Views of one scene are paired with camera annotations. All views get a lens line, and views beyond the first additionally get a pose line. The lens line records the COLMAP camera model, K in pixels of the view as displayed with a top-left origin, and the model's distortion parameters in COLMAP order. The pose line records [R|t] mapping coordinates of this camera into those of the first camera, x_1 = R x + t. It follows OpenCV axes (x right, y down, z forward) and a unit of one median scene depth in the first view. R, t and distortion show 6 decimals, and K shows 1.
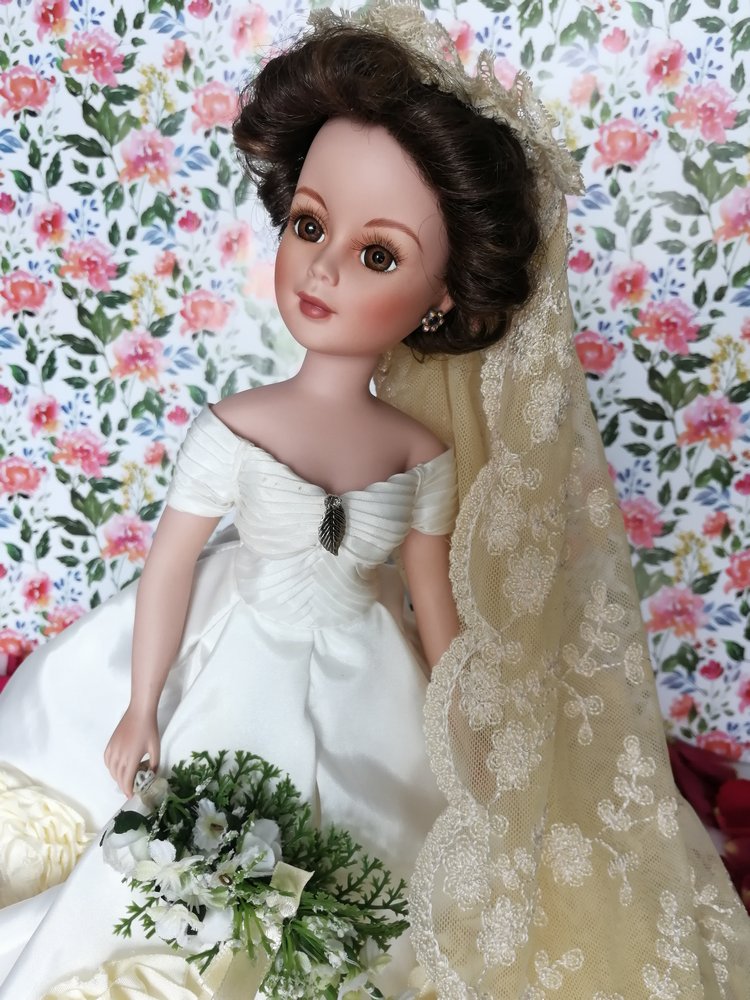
lens RADIAL K [[798.4, 0, 374.6], [0, 798.4, 503.2], [0, 0, 1]] dist [0.002946, -0.036195]
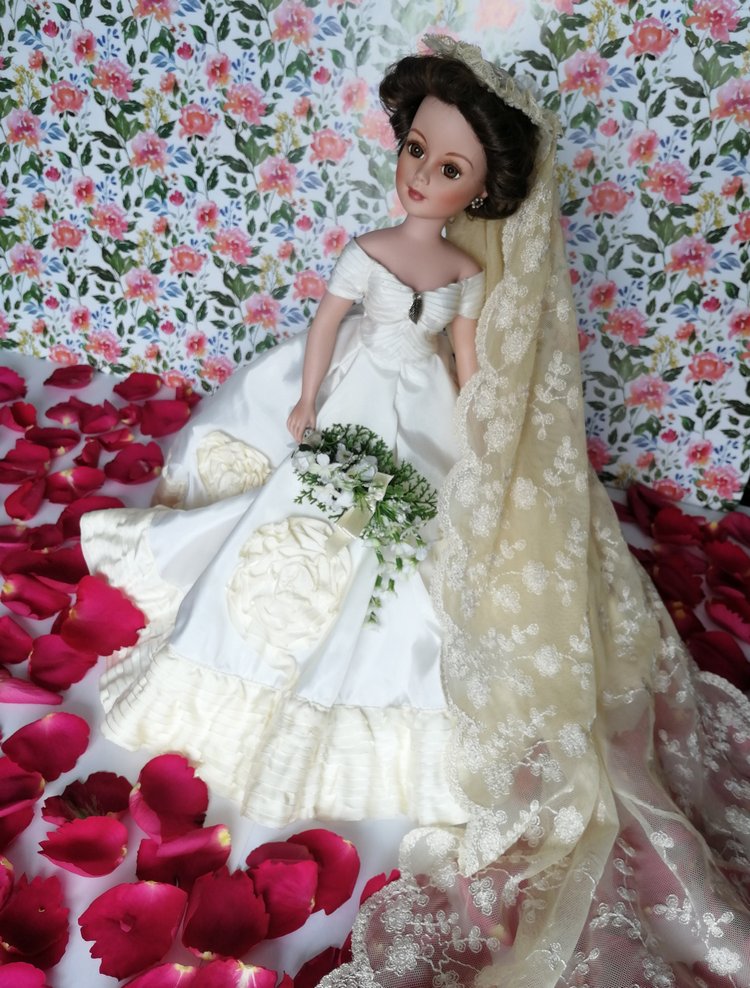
lens RADIAL K [[955.9, 0, 370.0], [0, 955.9, 492.5], [0, 0, 1]] dist [0.000104, -0.026083]
pose [[0.994169, 0.086256, -0.064718, 0.022699], [-0.071318, 0.976085, 0.205359, -0.004807], [0.080884, -0.199545, 0.976545, -1.203046]]
